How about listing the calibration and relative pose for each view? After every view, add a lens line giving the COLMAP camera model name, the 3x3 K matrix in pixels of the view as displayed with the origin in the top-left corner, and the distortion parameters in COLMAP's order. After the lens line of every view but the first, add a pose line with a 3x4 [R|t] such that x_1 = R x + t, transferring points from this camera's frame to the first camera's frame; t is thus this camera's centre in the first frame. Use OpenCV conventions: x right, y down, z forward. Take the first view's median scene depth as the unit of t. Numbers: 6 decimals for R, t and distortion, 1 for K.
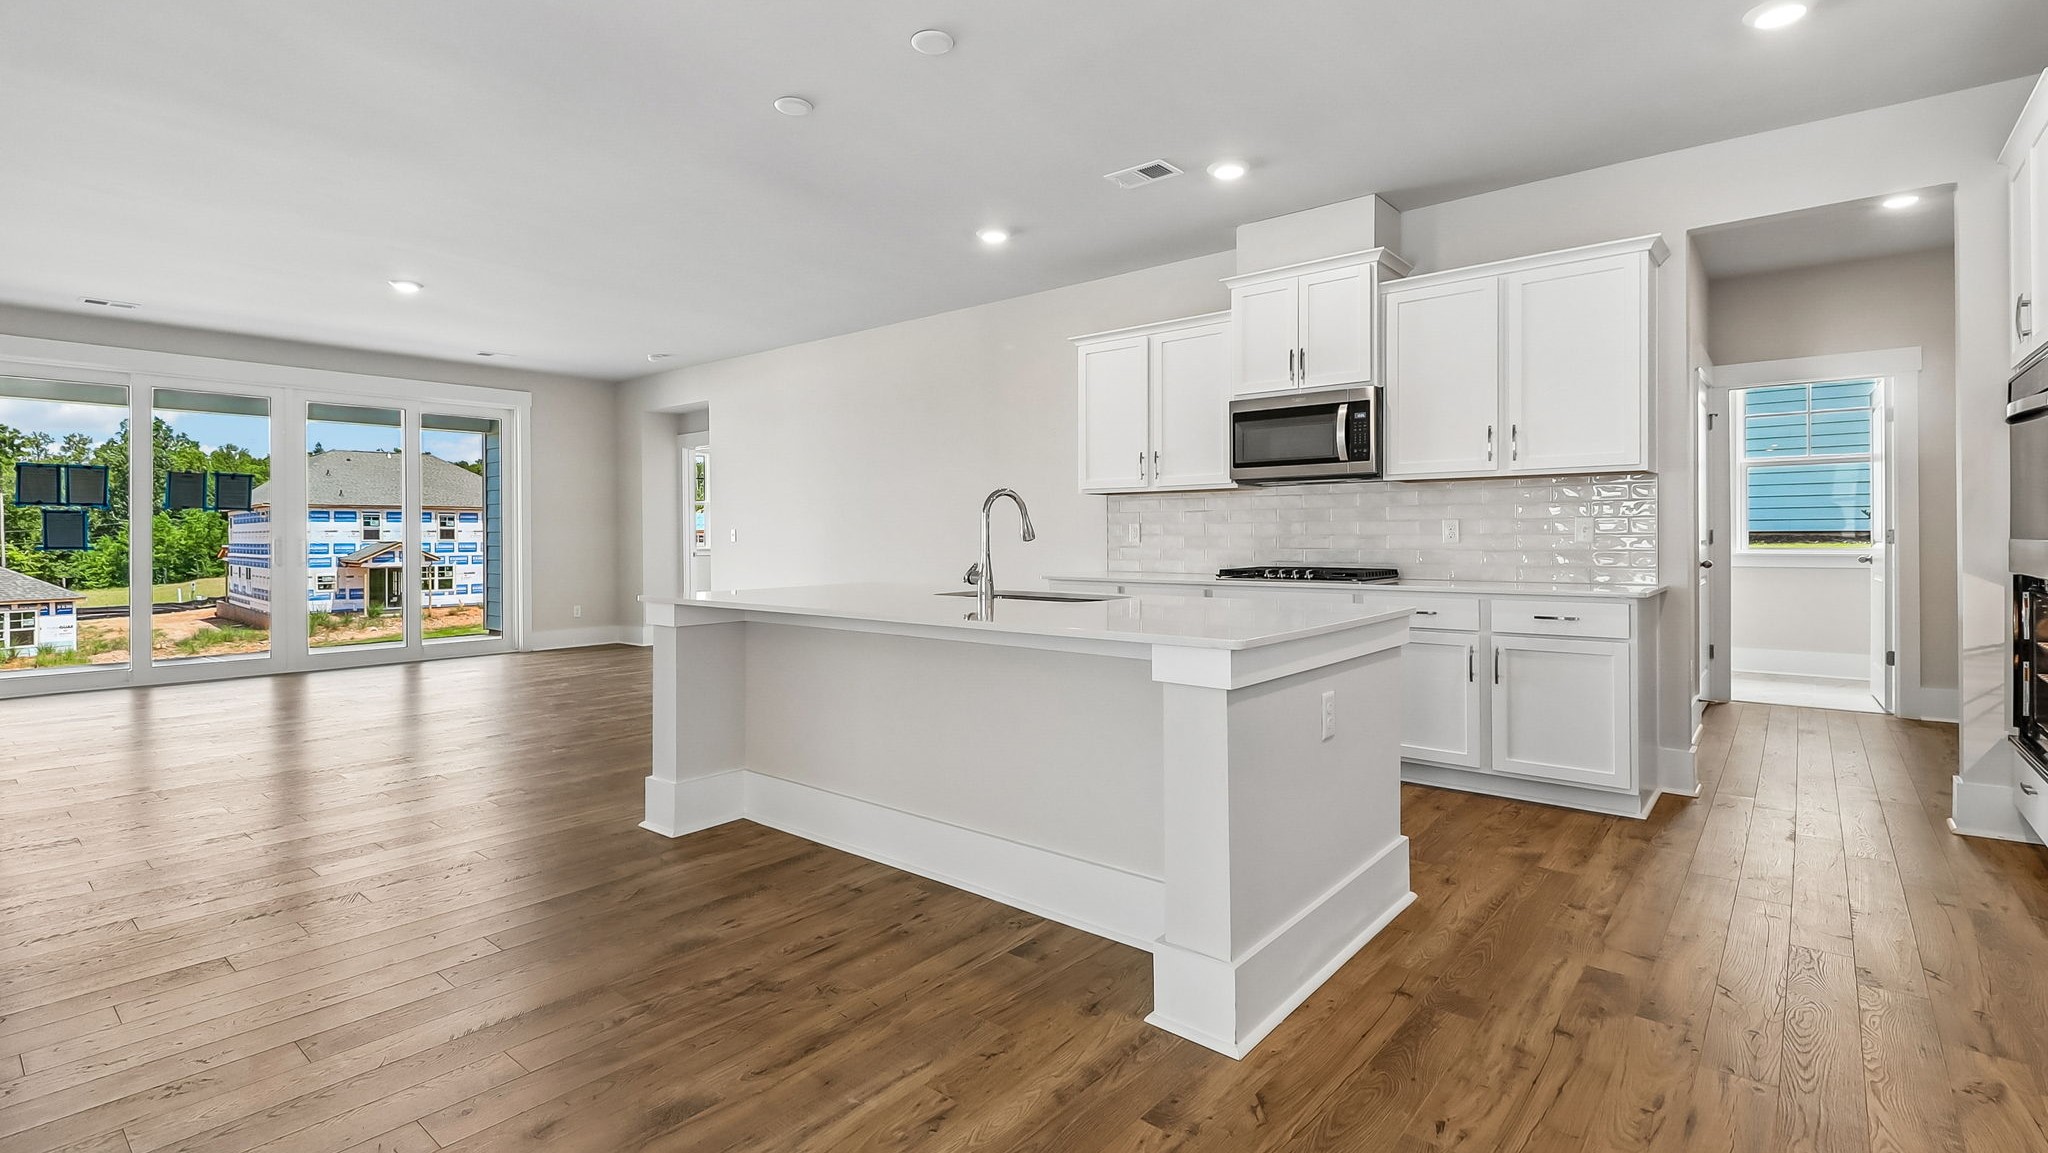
lens RADIAL K [[938.3, 0, 1032.2], [0, 938.3, 543.0], [0, 0, 1]] dist [0.002853, 0.000436]
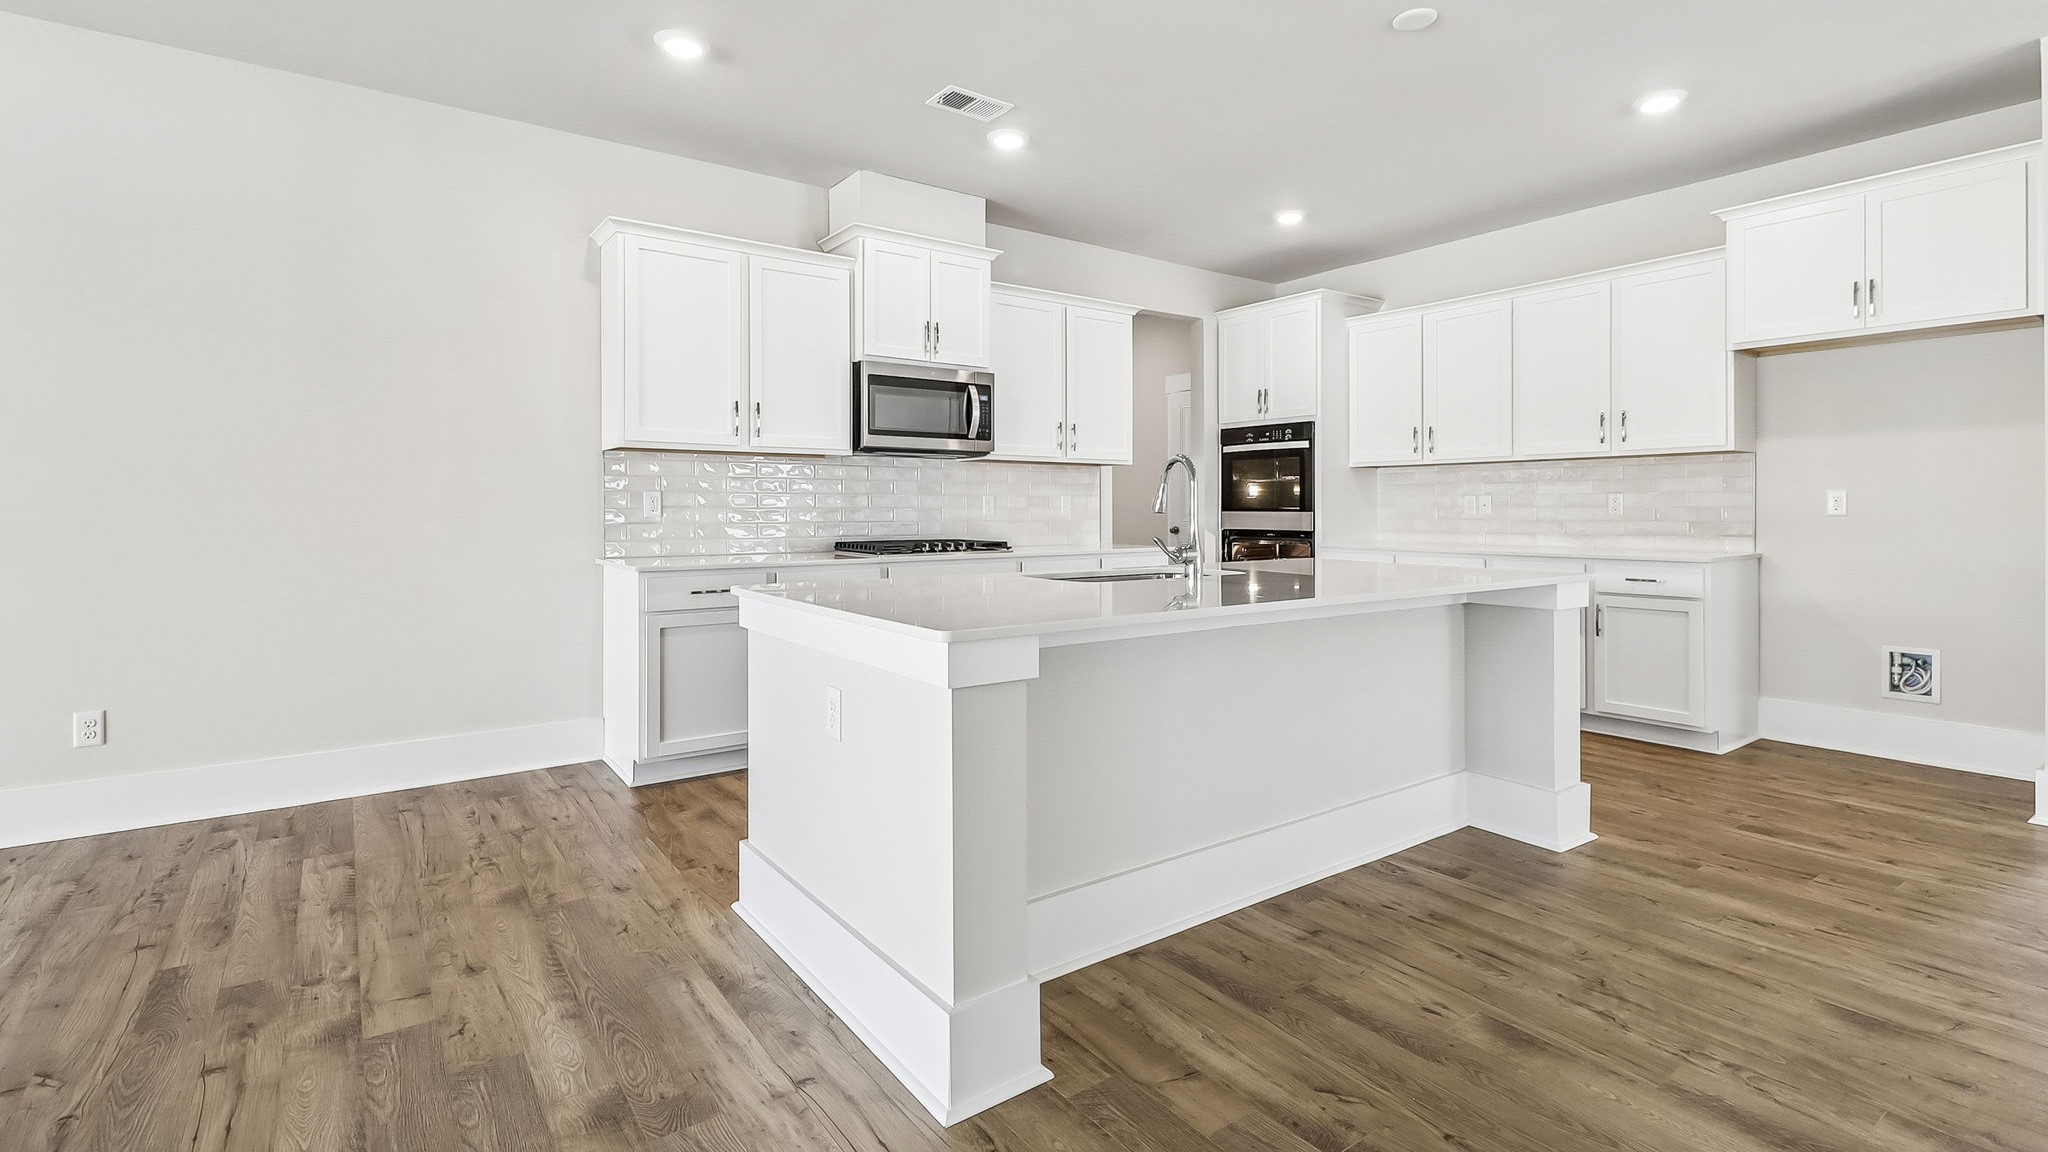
lens RADIAL K [[926.0, 0, 1024.0], [0, 926.0, 548.6], [0, 0, 1]] dist [-0.003207, -0.000879]
pose [[0.260351, -0.042751, 0.964567, -0.676204], [0.003579, 0.999055, 0.043314, -0.008052], [-0.965508, -0.007825, 0.260258, 0.674122]]
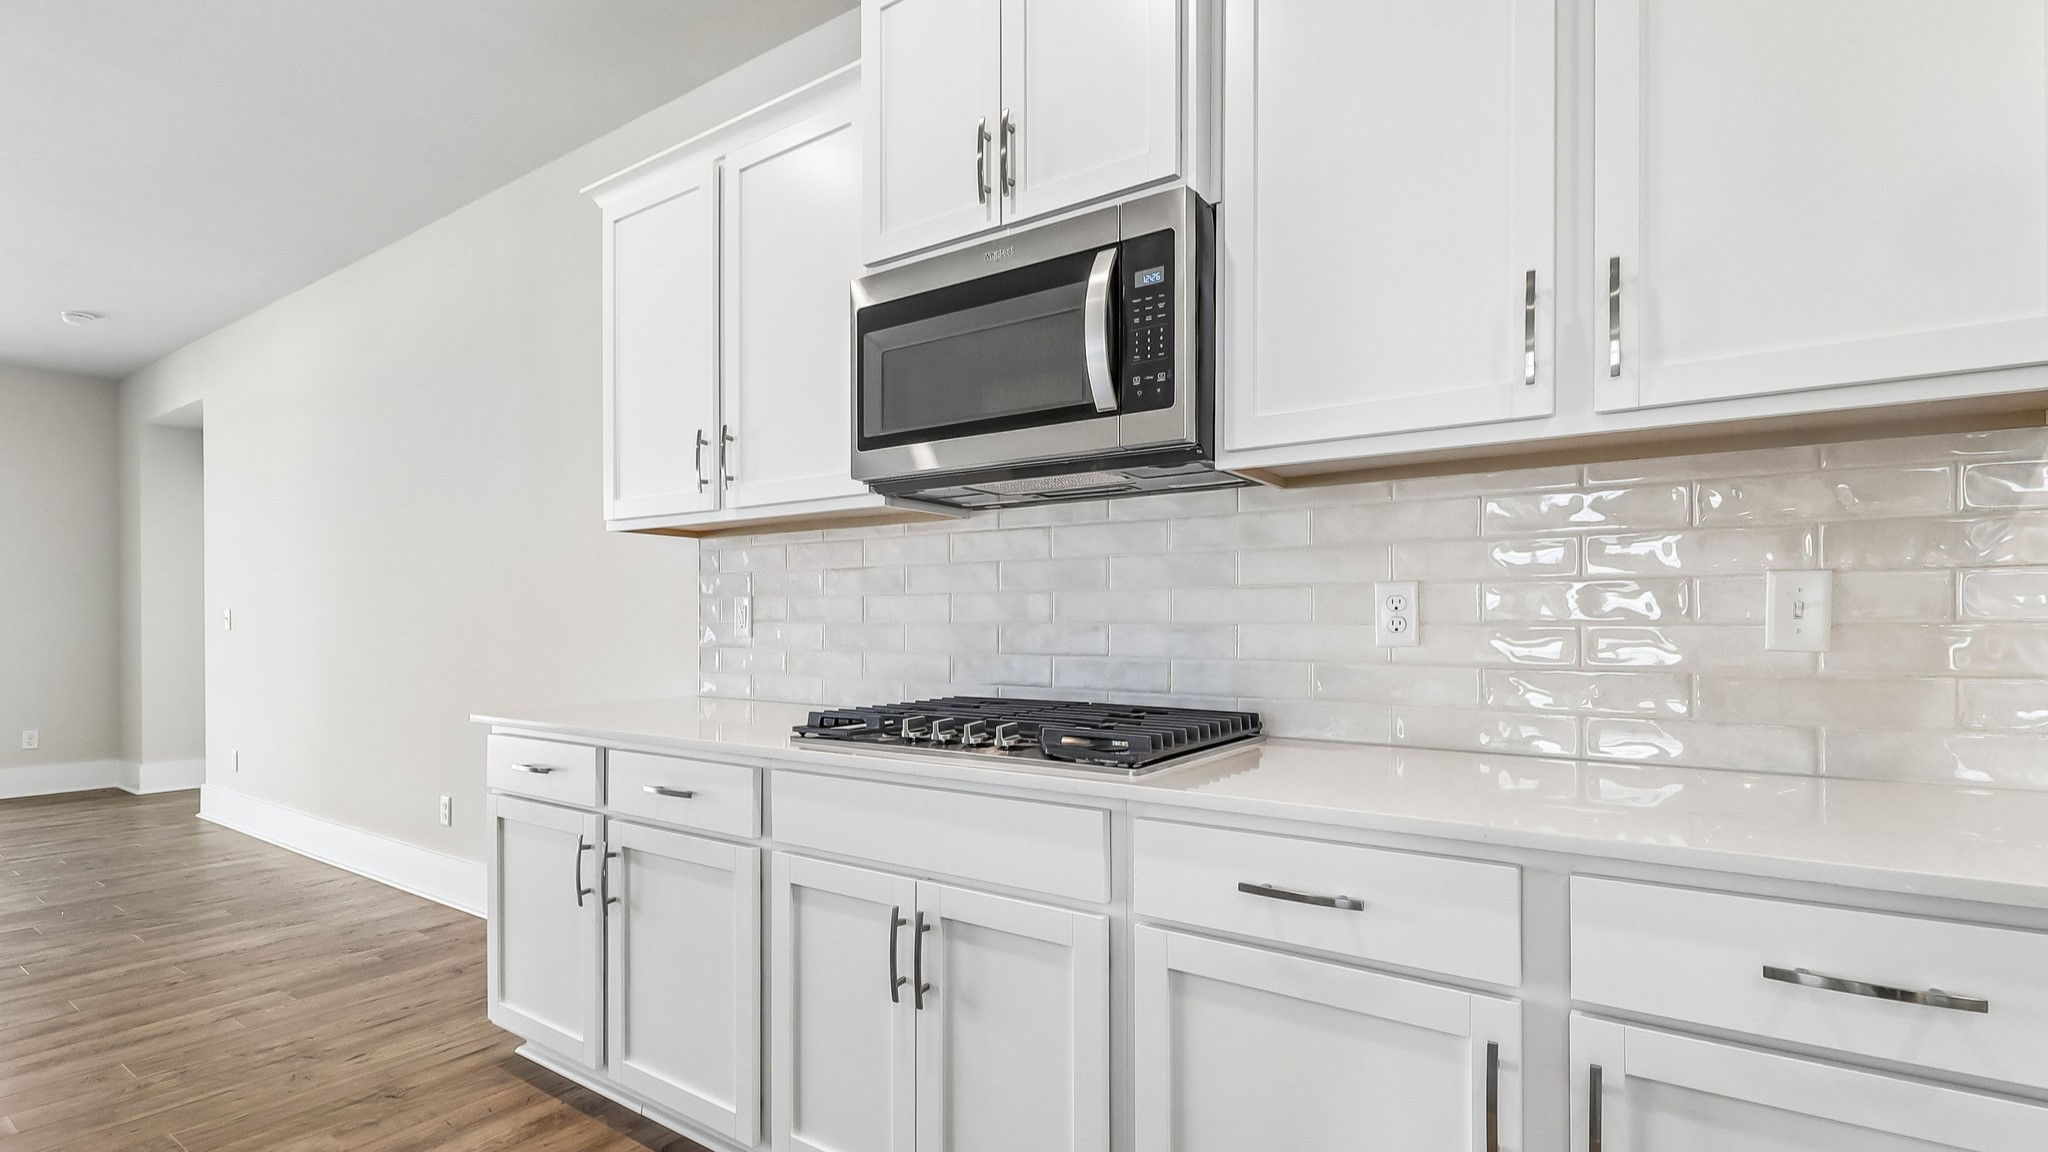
lens RADIAL K [[952.8, 0, 1029.6], [0, 952.8, 626.8], [0, 0, 1]] dist [0.002376, 0.000240]
pose [[0.996574, 0.002607, 0.082668, 0.276564], [-0.002435, 0.999995, -0.002176, -0.006142], [-0.082673, 0.001967, 0.996575, 0.652448]]
